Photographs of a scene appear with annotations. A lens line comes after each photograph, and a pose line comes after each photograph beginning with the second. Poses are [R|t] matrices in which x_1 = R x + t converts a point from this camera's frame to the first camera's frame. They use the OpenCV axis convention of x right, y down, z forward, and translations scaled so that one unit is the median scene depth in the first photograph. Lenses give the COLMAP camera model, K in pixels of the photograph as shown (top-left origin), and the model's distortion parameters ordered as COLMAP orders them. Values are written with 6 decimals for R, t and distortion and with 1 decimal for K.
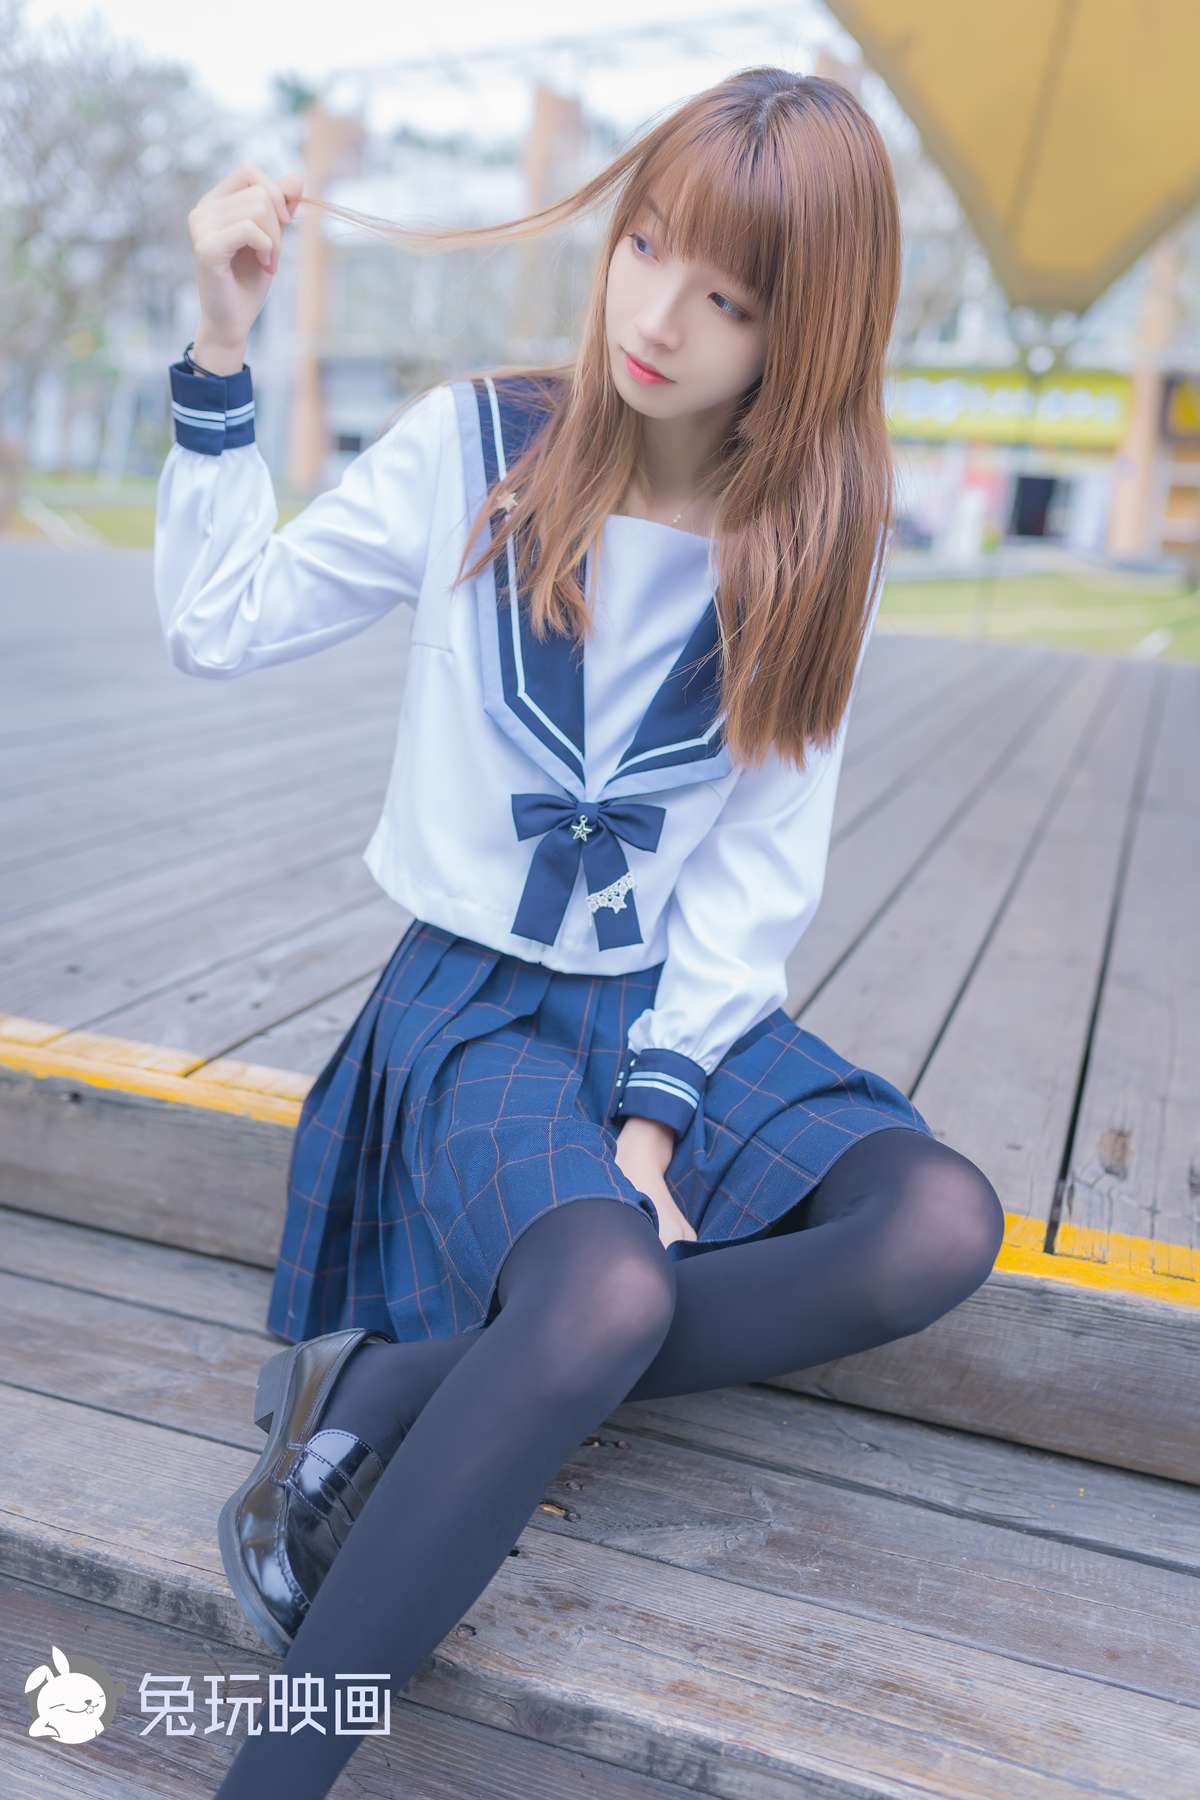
lens RADIAL K [[1734.6, 0, 600.0], [0, 1734.6, 900.0], [0, 0, 1]] dist [-0.011913, 0.006808]
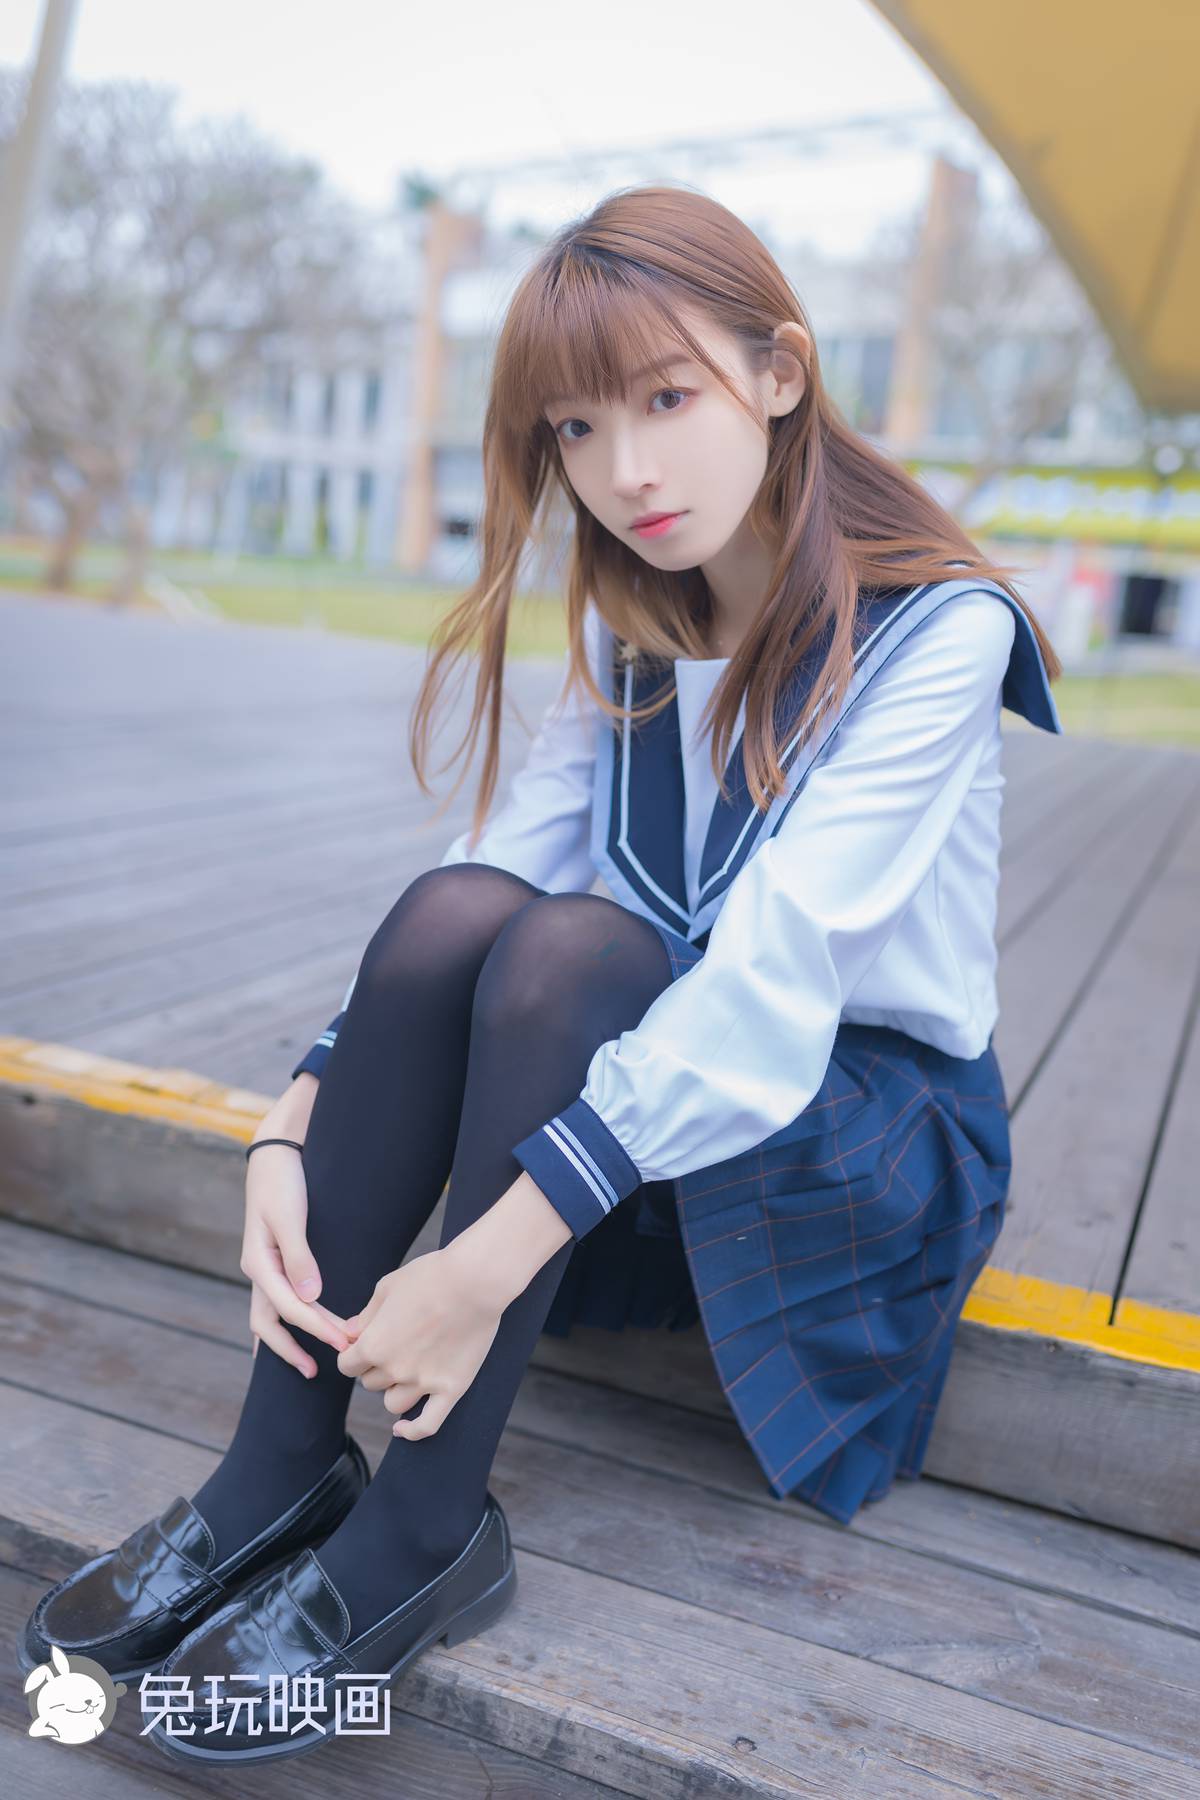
lens RADIAL K [[1734.6, 0, 600.0], [0, 1734.6, 900.0], [0, 0, 1]] dist [-0.011913, 0.006808]
pose [[0.998082, 0.032221, -0.052863, -0.104446], [-0.034748, 0.998262, -0.047605, -0.001619], [0.051238, 0.049350, 0.997466, 0.003499]]
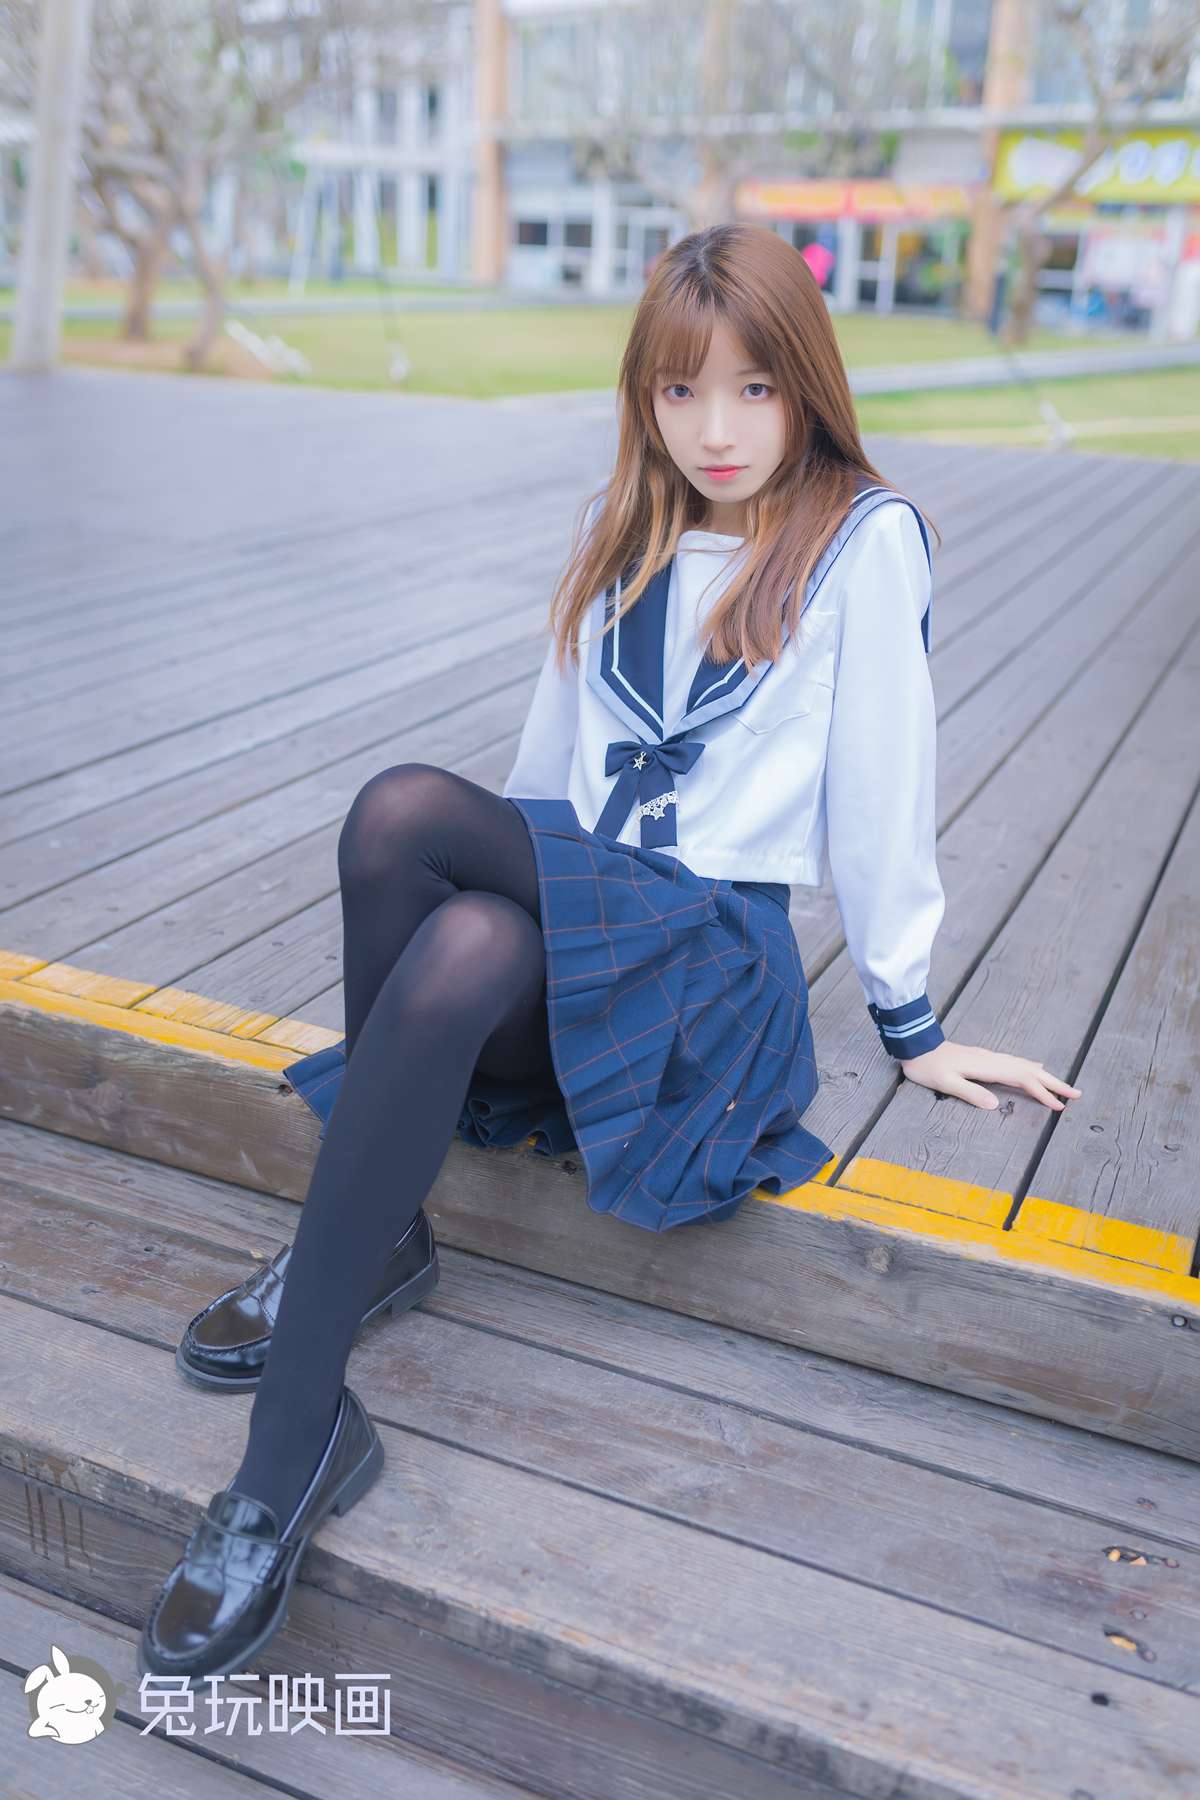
lens RADIAL K [[1734.6, 0, 600.0], [0, 1734.6, 900.0], [0, 0, 1]] dist [-0.011913, 0.006808]
pose [[0.994142, -0.000296, -0.108082, -0.213264], [0.012718, 0.993370, 0.114259, -0.190595], [0.107331, -0.114964, 0.987554, 0.020033]]
